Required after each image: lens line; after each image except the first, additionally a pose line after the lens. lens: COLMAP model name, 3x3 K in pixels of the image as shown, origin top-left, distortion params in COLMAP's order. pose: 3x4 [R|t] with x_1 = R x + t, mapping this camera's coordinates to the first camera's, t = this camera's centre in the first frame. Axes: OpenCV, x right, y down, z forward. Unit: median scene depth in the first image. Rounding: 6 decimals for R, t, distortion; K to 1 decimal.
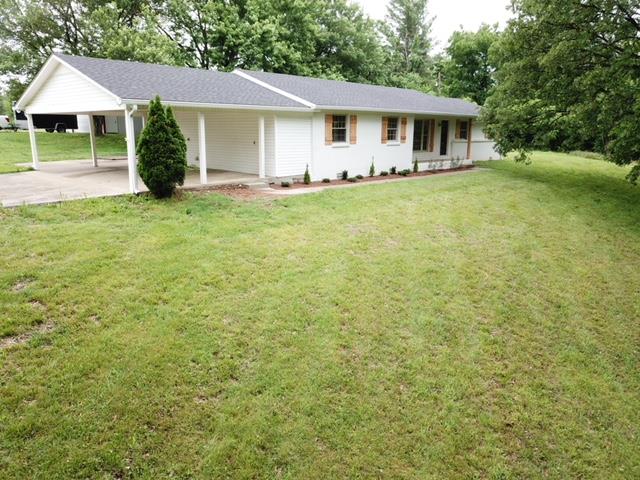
lens RADIAL K [[519.0, 0, 320.0], [0, 519.0, 240.0], [0, 0, 1]] dist [0.035924, -0.053364]
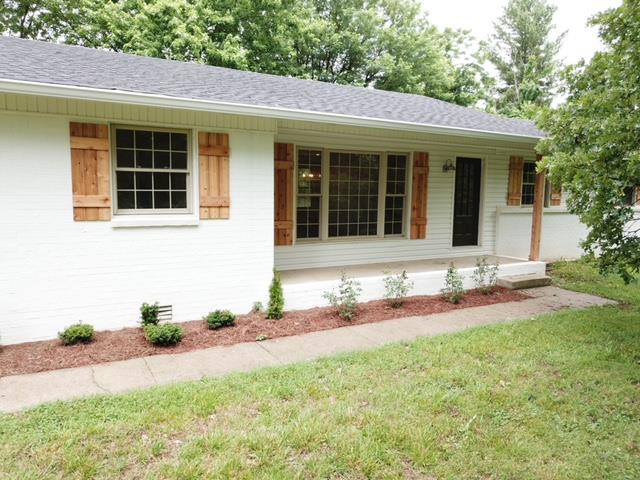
lens RADIAL K [[519.0, 0, 320.0], [0, 519.0, 240.0], [0, 0, 1]] dist [0.035924, -0.053364]
pose [[0.957937, 0.028620, -0.285549, 0.249105], [-0.062243, 0.992050, -0.109377, -0.121176], [0.280148, 0.122550, 0.952102, 0.614030]]
